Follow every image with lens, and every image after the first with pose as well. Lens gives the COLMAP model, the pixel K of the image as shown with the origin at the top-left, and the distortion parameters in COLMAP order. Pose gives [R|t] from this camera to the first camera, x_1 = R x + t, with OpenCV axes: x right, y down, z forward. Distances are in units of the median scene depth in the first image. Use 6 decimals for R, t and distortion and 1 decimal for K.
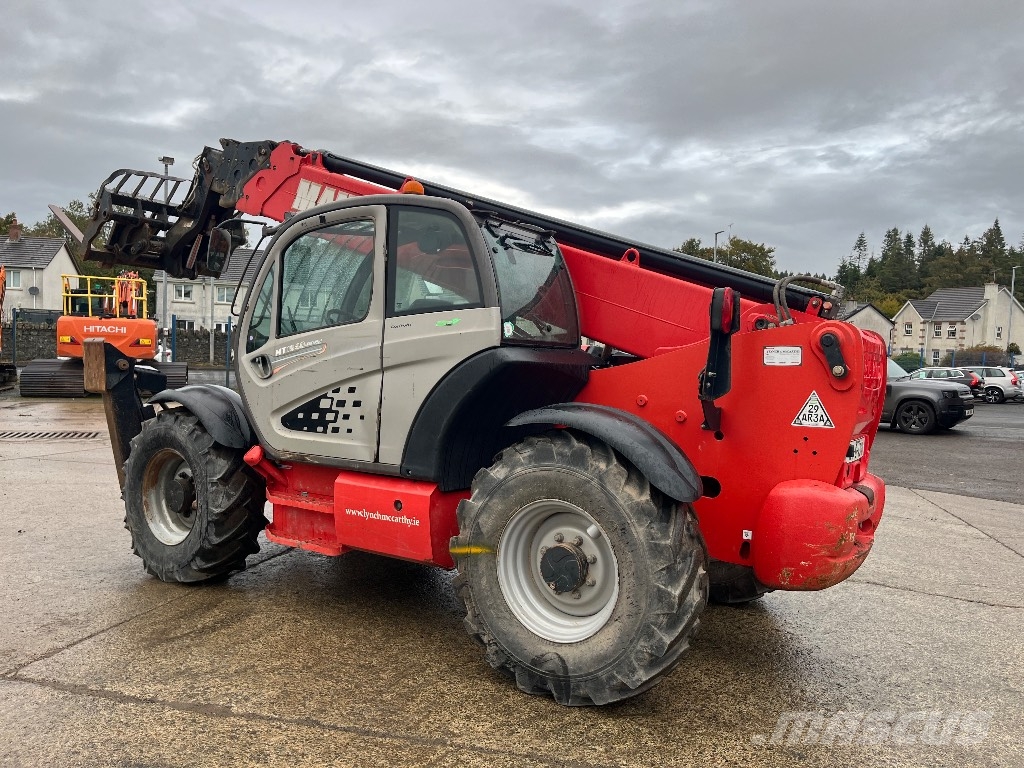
lens RADIAL K [[763.7, 0, 514.1], [0, 763.7, 385.8], [0, 0, 1]] dist [0.077949, -0.108618]
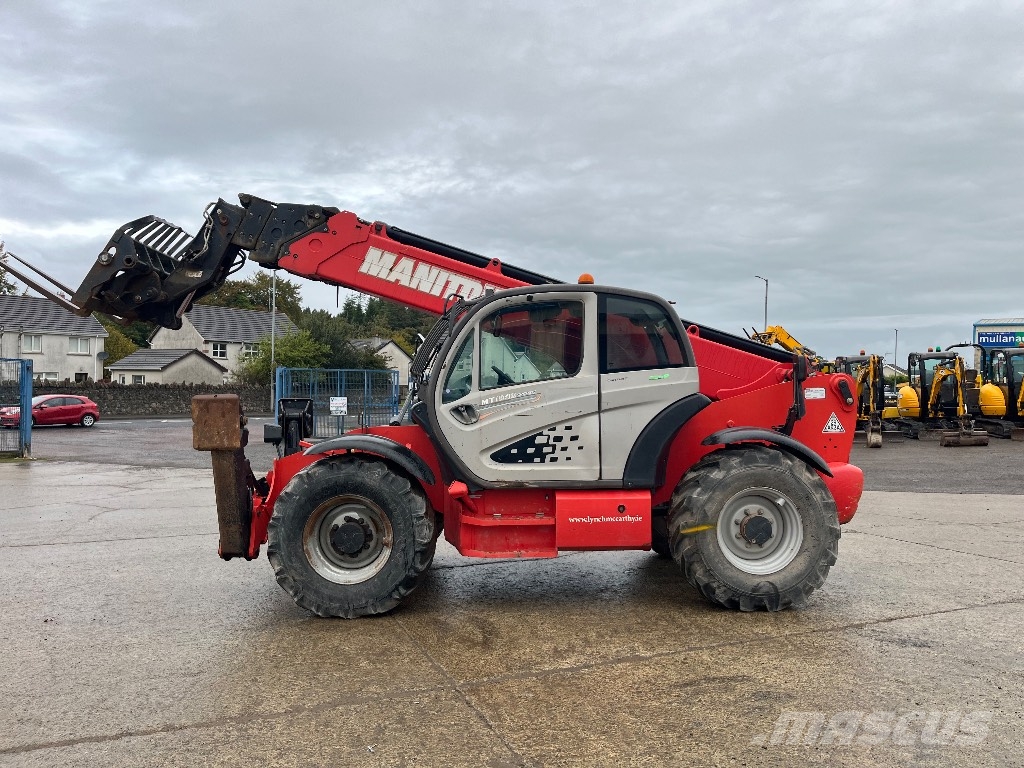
lens RADIAL K [[780.3, 0, 512.0], [0, 780.3, 384.0], [0, 0, 1]] dist [0.081341, -0.124262]
pose [[0.810720, -0.022676, 0.584995, -1.073946], [0.049501, 0.998326, -0.029903, -0.034825], [-0.583337, 0.053201, 0.810486, -0.042483]]
